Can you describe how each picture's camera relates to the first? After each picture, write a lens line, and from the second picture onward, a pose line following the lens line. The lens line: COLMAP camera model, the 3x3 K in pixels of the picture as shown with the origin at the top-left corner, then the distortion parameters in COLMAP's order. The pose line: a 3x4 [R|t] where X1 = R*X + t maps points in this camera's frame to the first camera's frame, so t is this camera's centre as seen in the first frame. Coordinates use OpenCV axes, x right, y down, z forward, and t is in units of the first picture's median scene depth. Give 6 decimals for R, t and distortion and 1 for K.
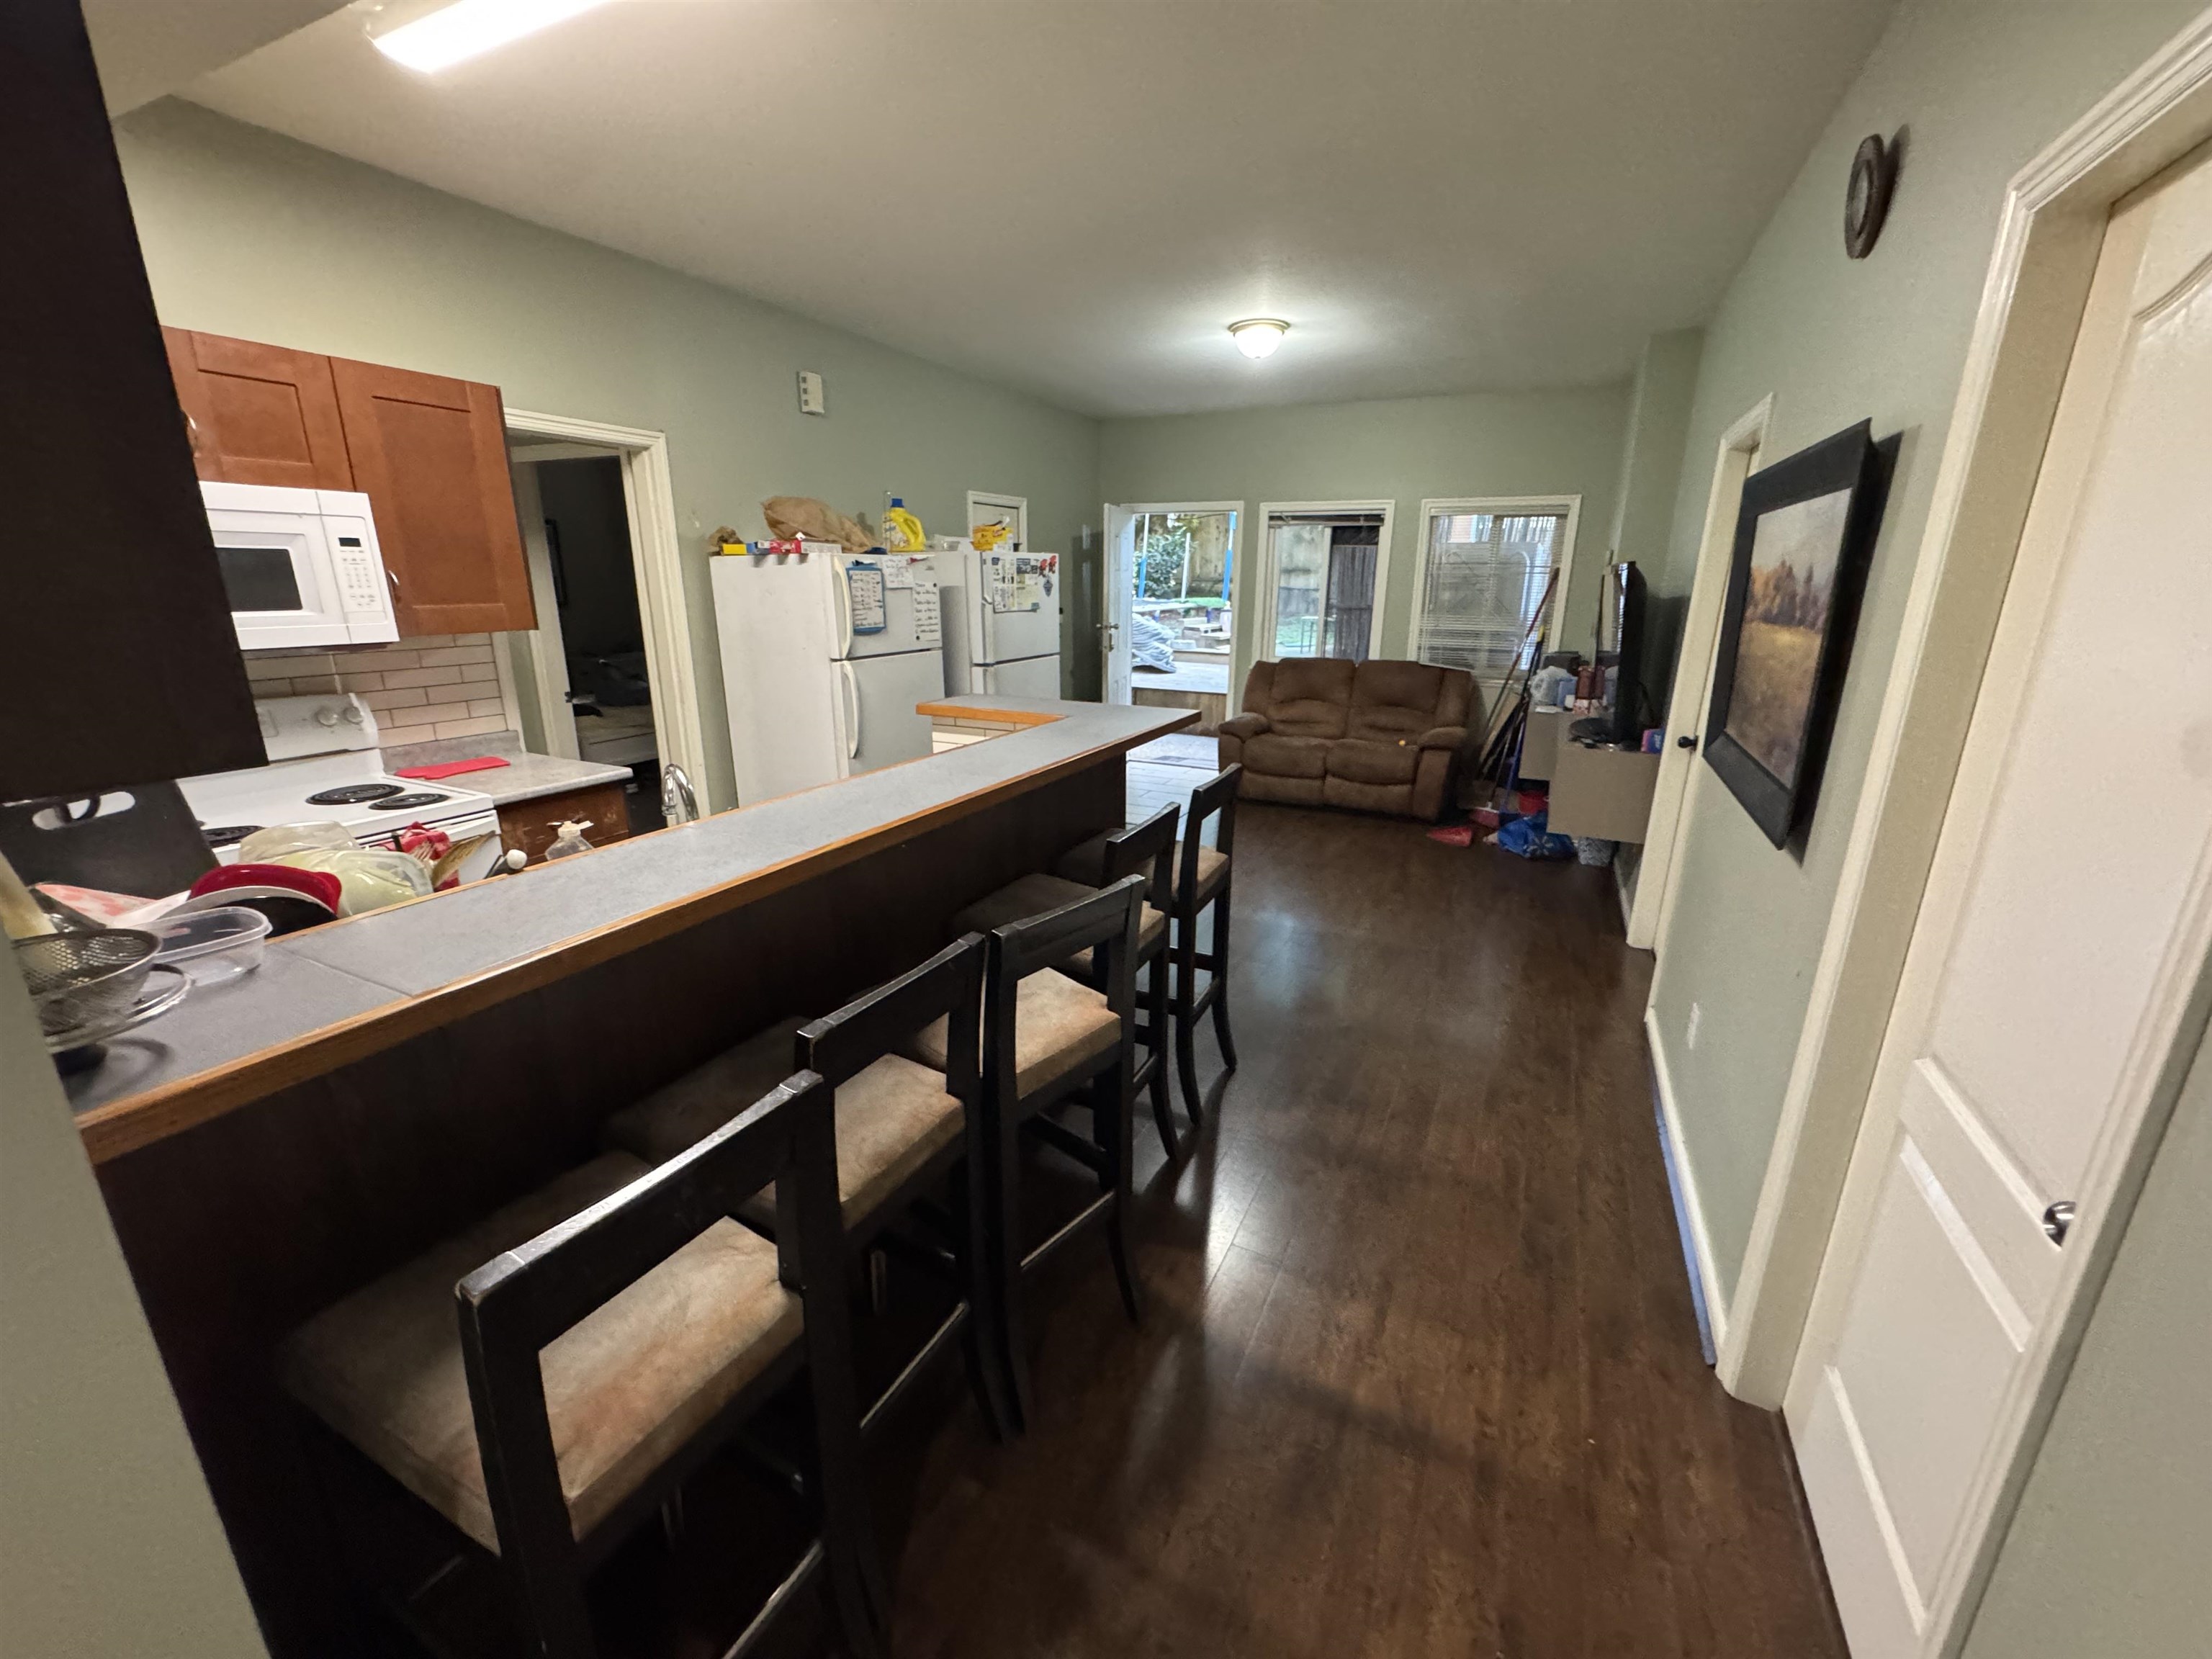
lens RADIAL K [[885.8, 0, 1106.9], [0, 885.8, 831.3], [0, 0, 1]] dist [-0.004336, -0.000579]
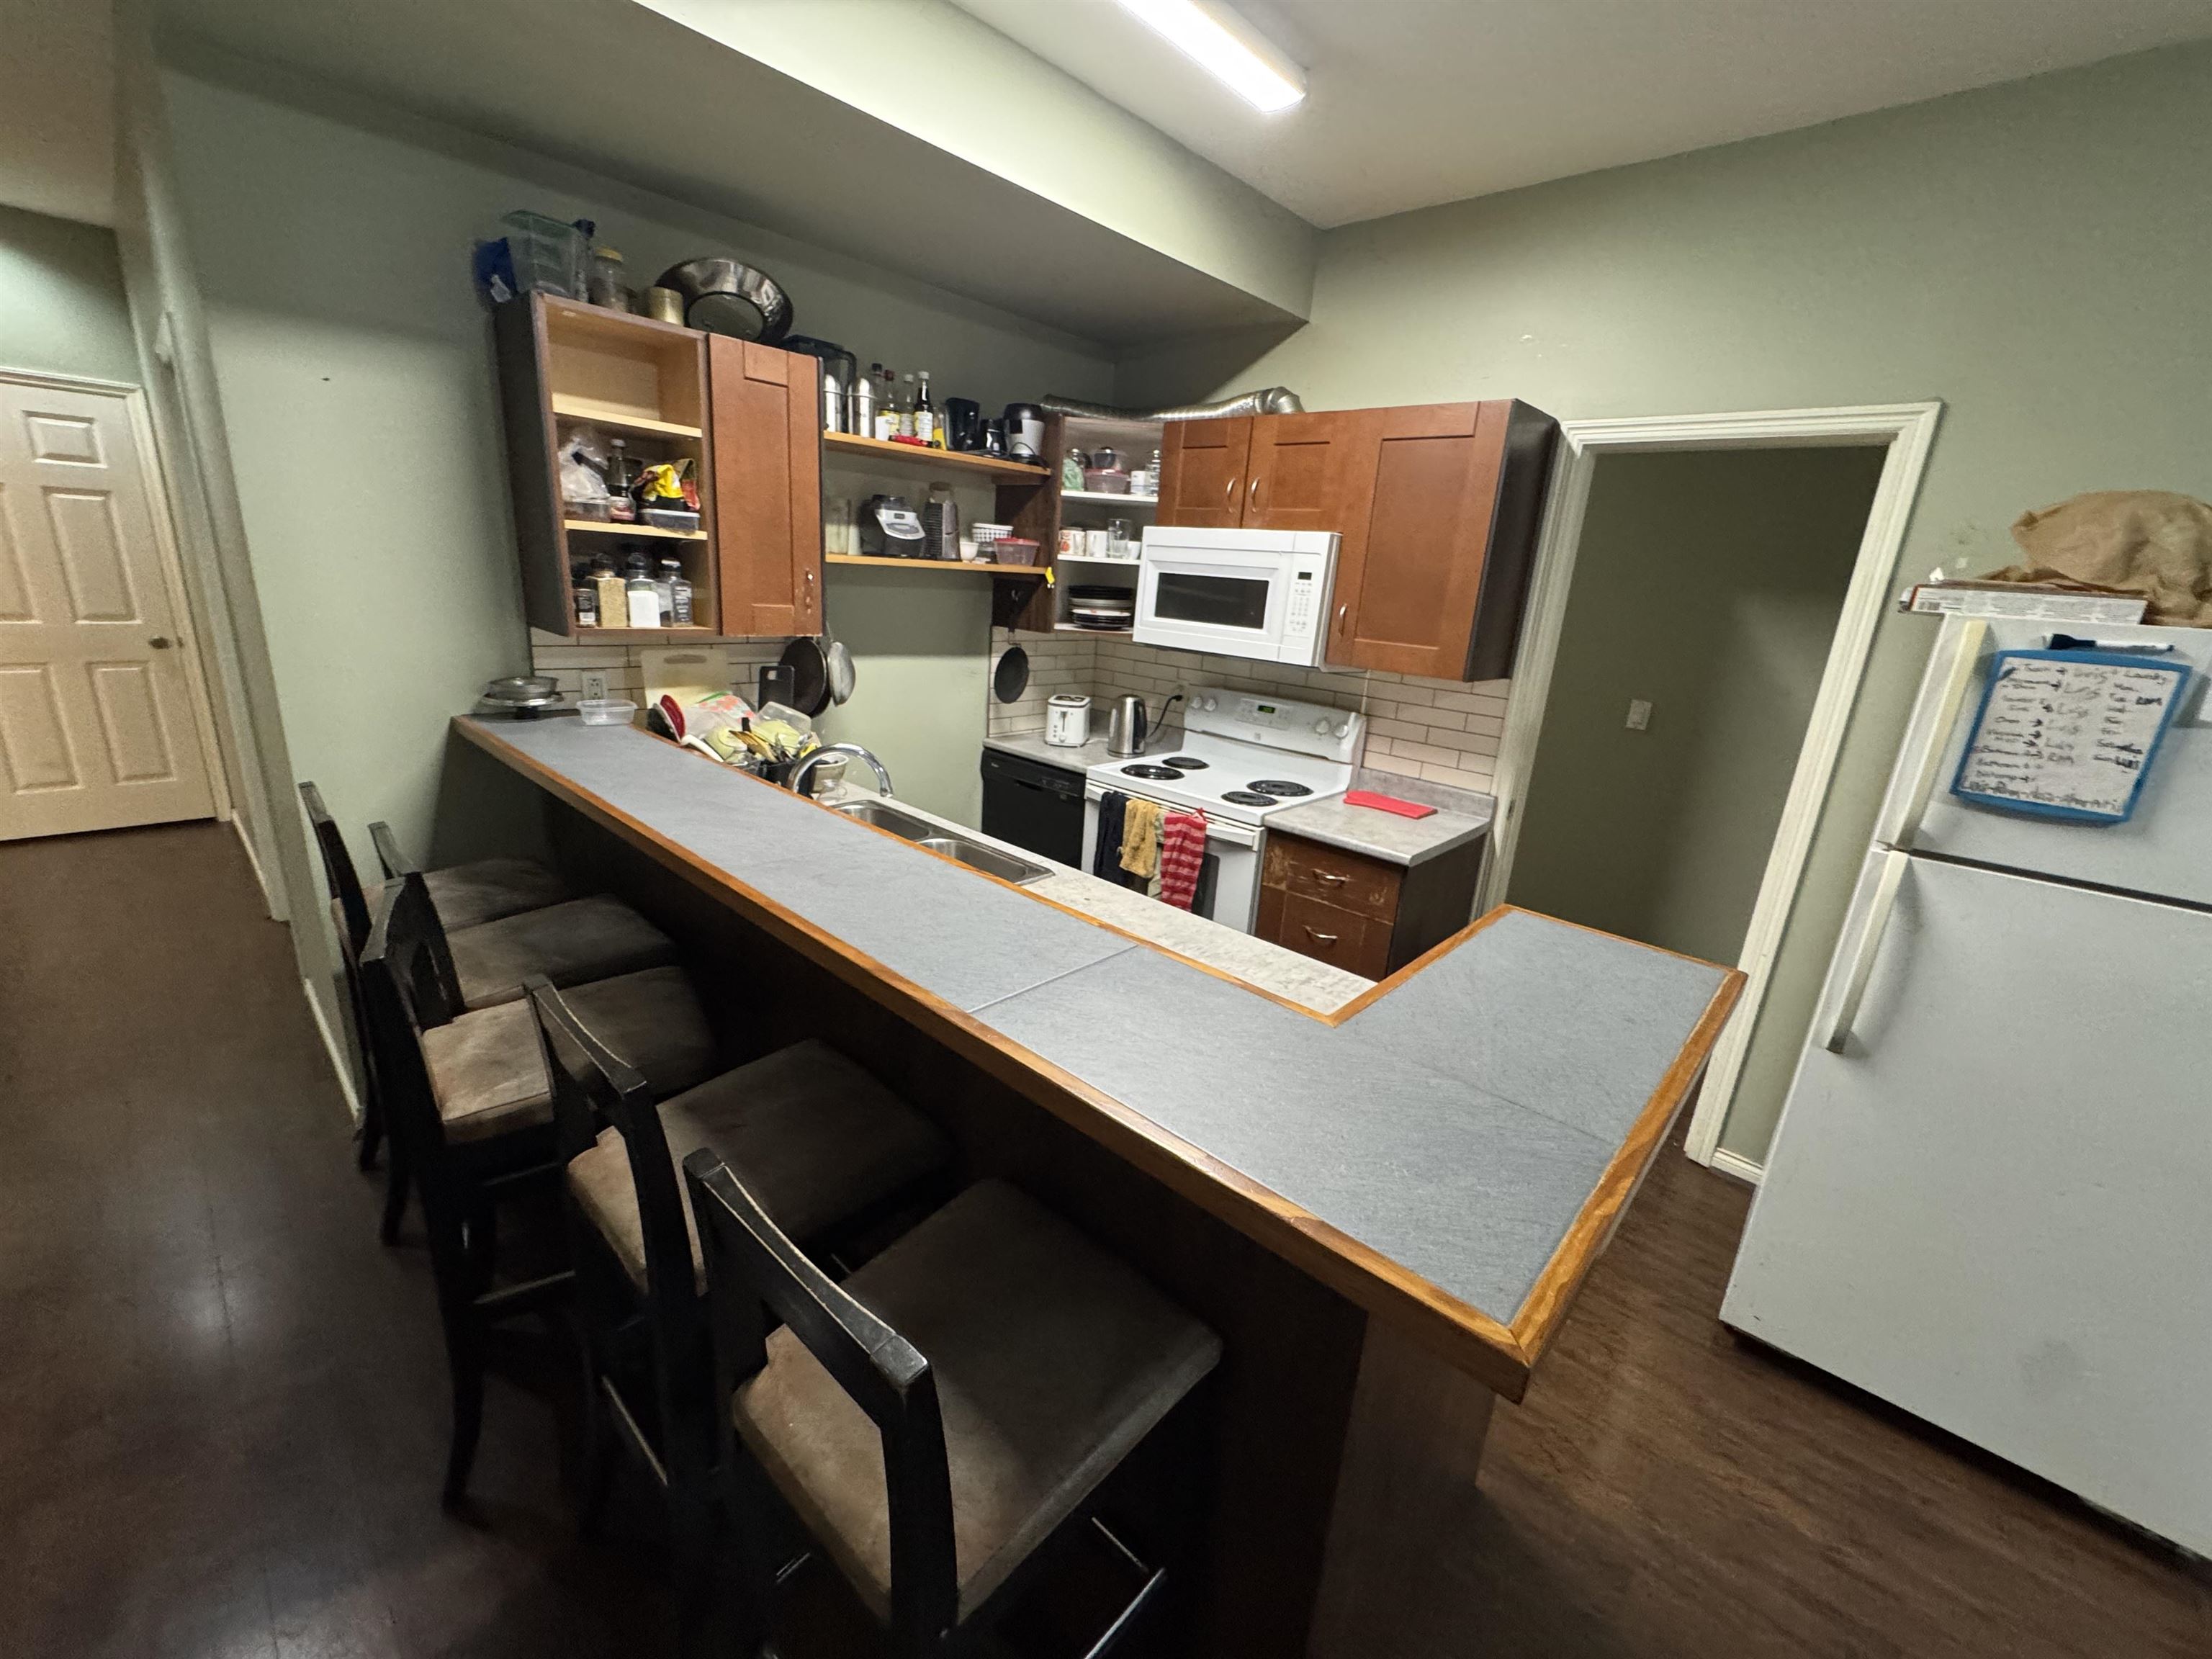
lens RADIAL K [[885.8, 0, 1108.4], [0, 885.8, 825.8], [0, 0, 1]] dist [-0.004336, -0.000579]
pose [[-0.280455, 0.237352, -0.930059, 0.315994], [-0.336263, 0.883247, 0.326804, -0.300197], [0.899040, 0.404398, -0.167898, 0.993011]]
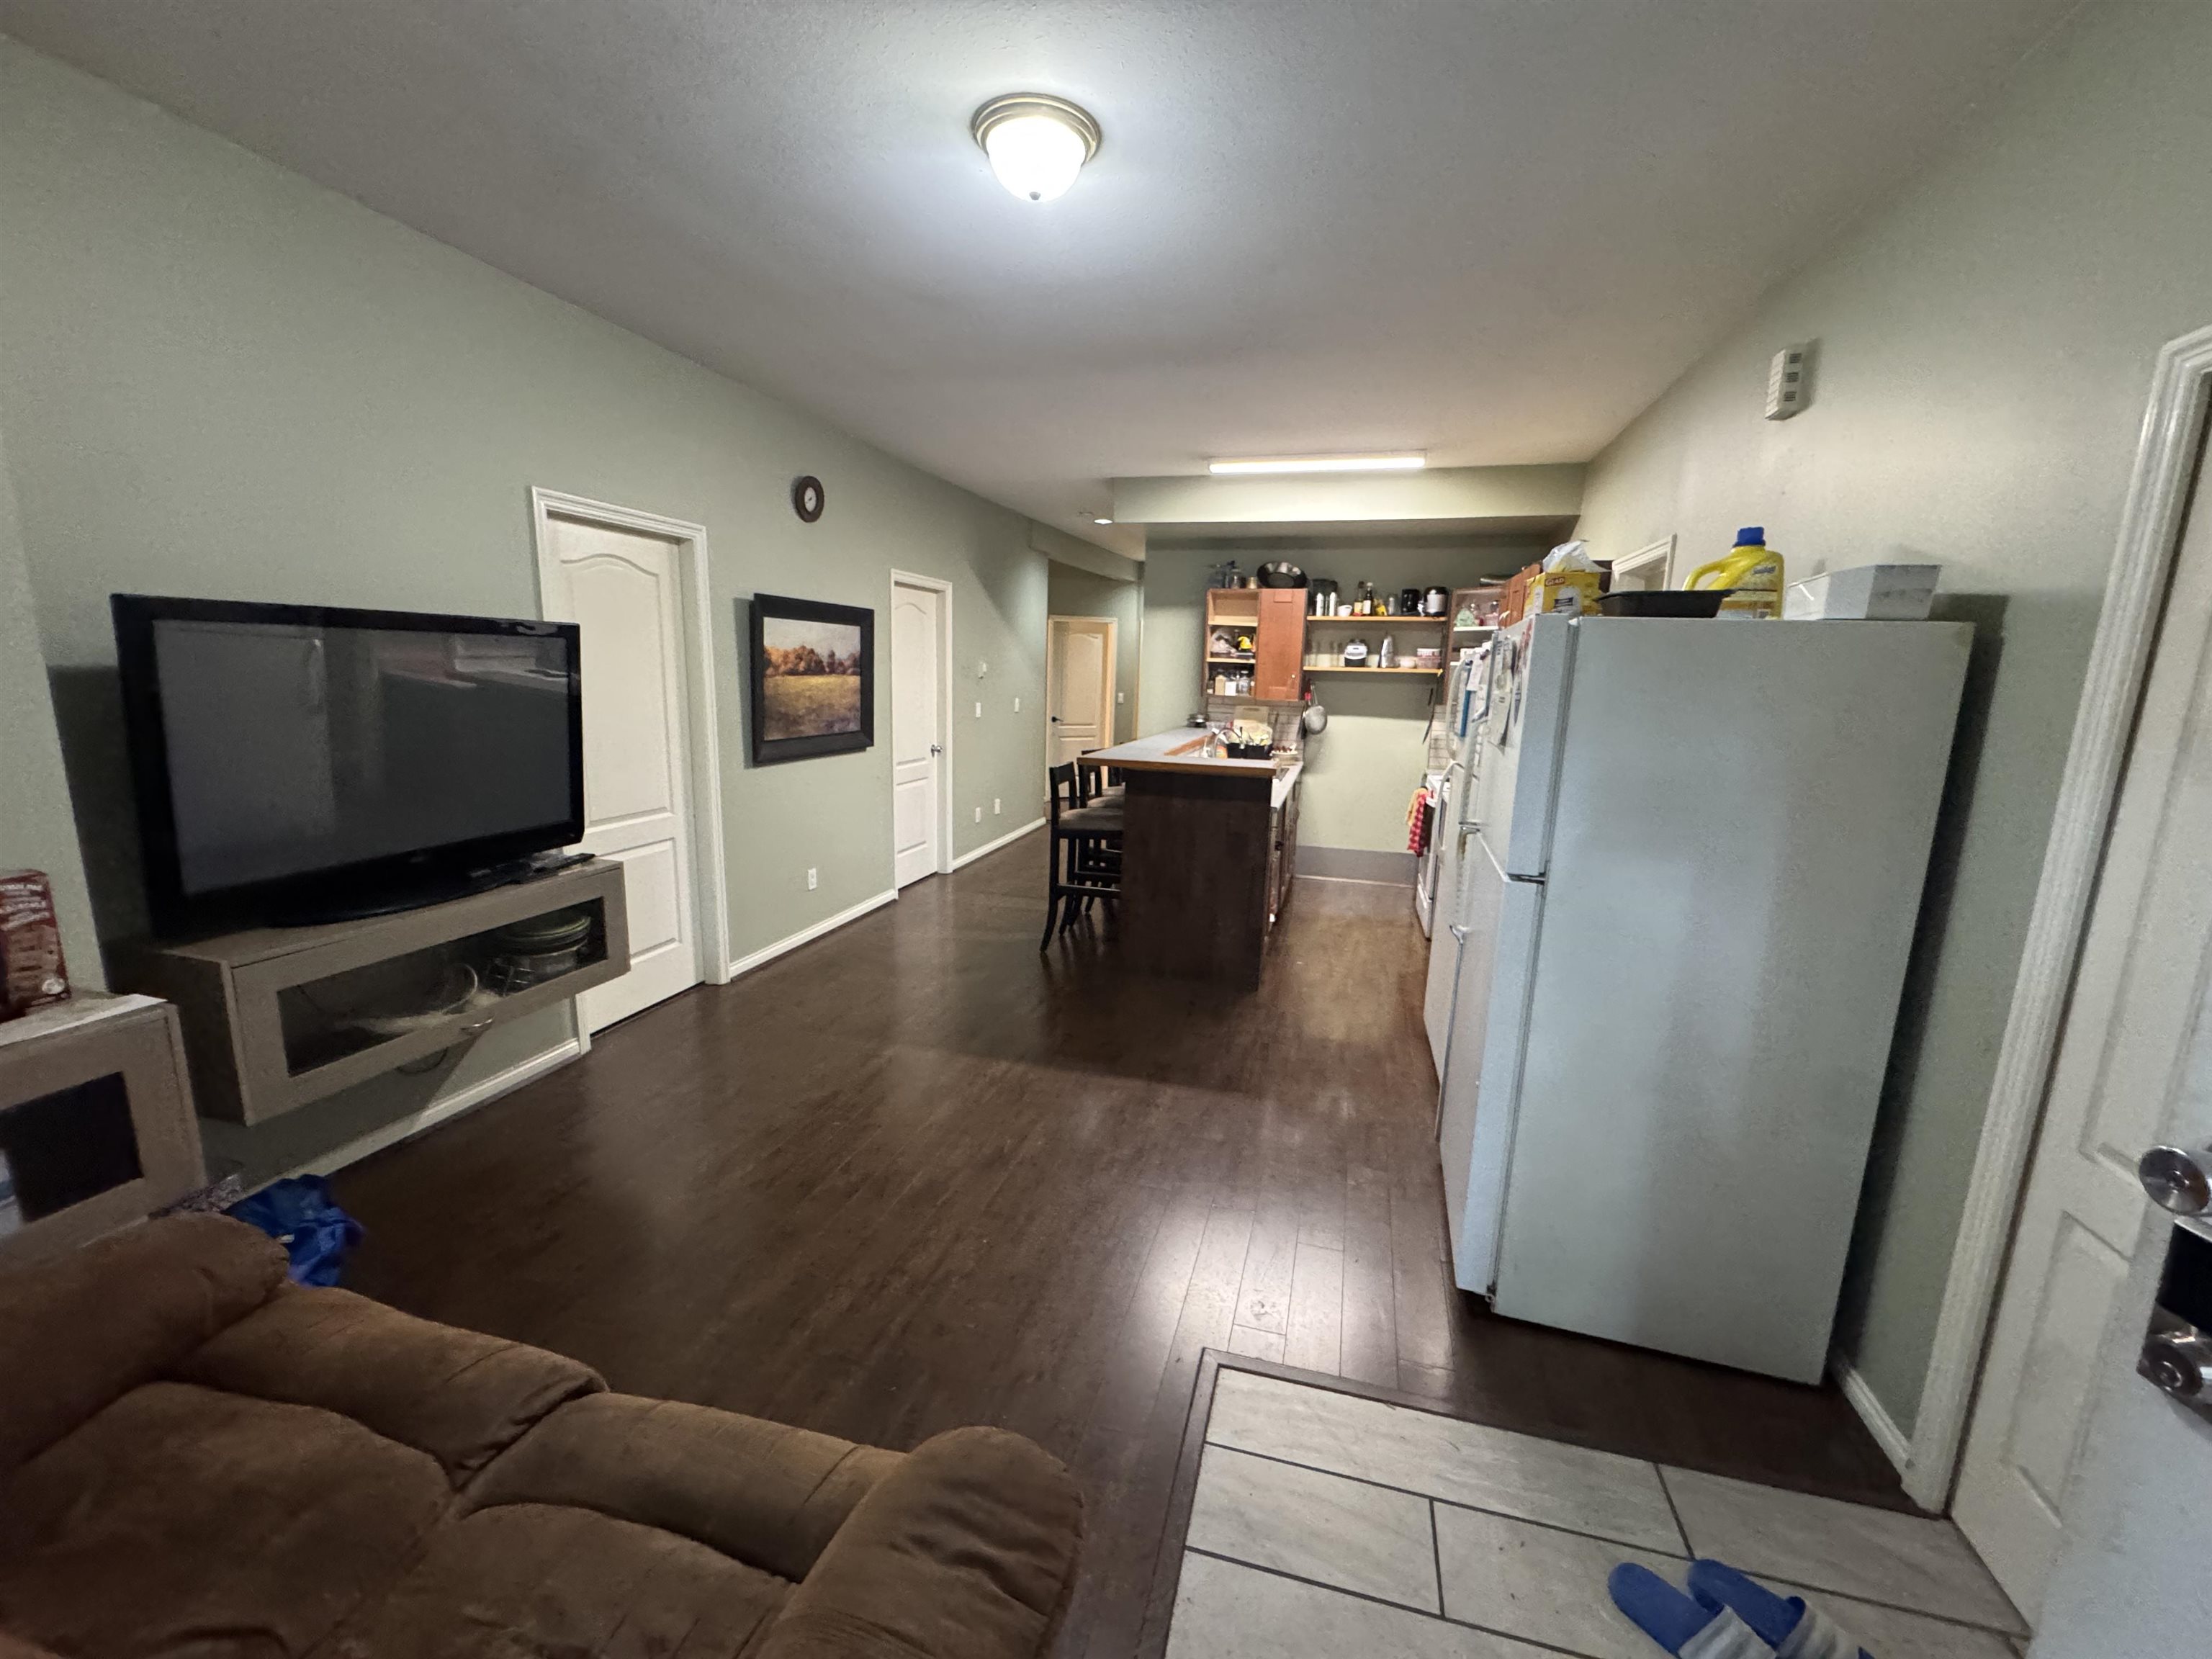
lens RADIAL K [[885.8, 0, 1110.6], [0, 885.8, 836.7], [0, 0, 1]] dist [-0.004336, -0.000579]
pose [[-0.981892, -0.011121, -0.189116, 0.335832], [-0.093992, 0.895336, 0.435361, -0.535016], [0.164481, 0.445252, -0.880168, 1.918967]]
